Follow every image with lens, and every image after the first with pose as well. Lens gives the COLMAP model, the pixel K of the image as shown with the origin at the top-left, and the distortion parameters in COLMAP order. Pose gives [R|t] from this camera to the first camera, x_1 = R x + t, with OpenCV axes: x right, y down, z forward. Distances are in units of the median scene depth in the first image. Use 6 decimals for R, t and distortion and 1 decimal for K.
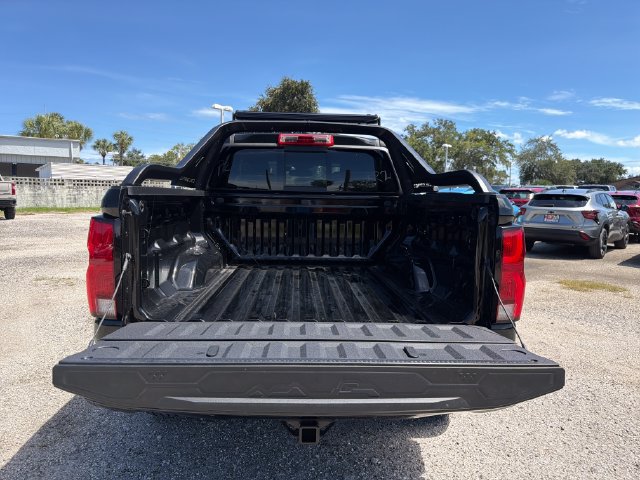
lens RADIAL K [[454.7, 0, 316.9], [0, 454.7, 237.3], [0, 0, 1]] dist [0.045064, -0.057721]
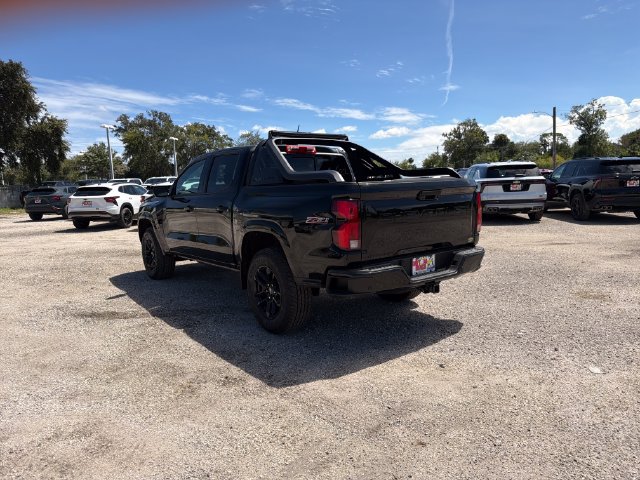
lens RADIAL K [[454.7, 0, 316.8], [0, 454.7, 239.0], [0, 0, 1]] dist [0.045064, -0.057721]
pose [[0.819015, -0.114579, 0.562215, -0.071624], [0.102977, 0.993302, 0.052420, 0.000511], [-0.564455, 0.014962, 0.825328, -0.021477]]
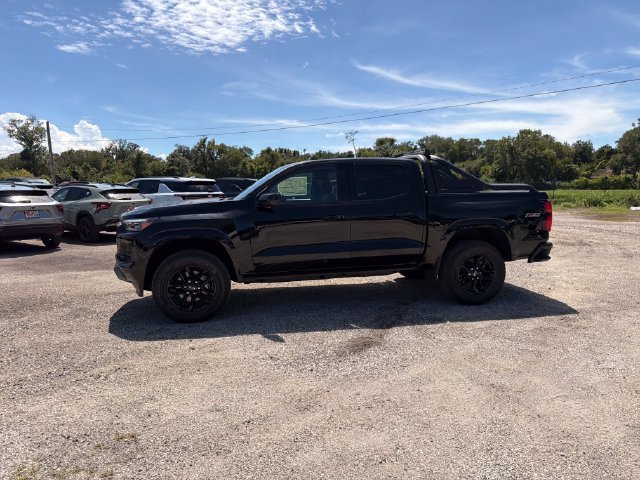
lens RADIAL K [[454.7, 0, 317.3], [0, 454.7, 234.9], [0, 0, 1]] dist [0.045064, -0.057721]
pose [[-0.171347, -0.117349, 0.978197, -0.147672], [0.097165, 0.986028, 0.135308, -0.017793], [-0.980408, 0.118231, -0.157551, 0.136793]]
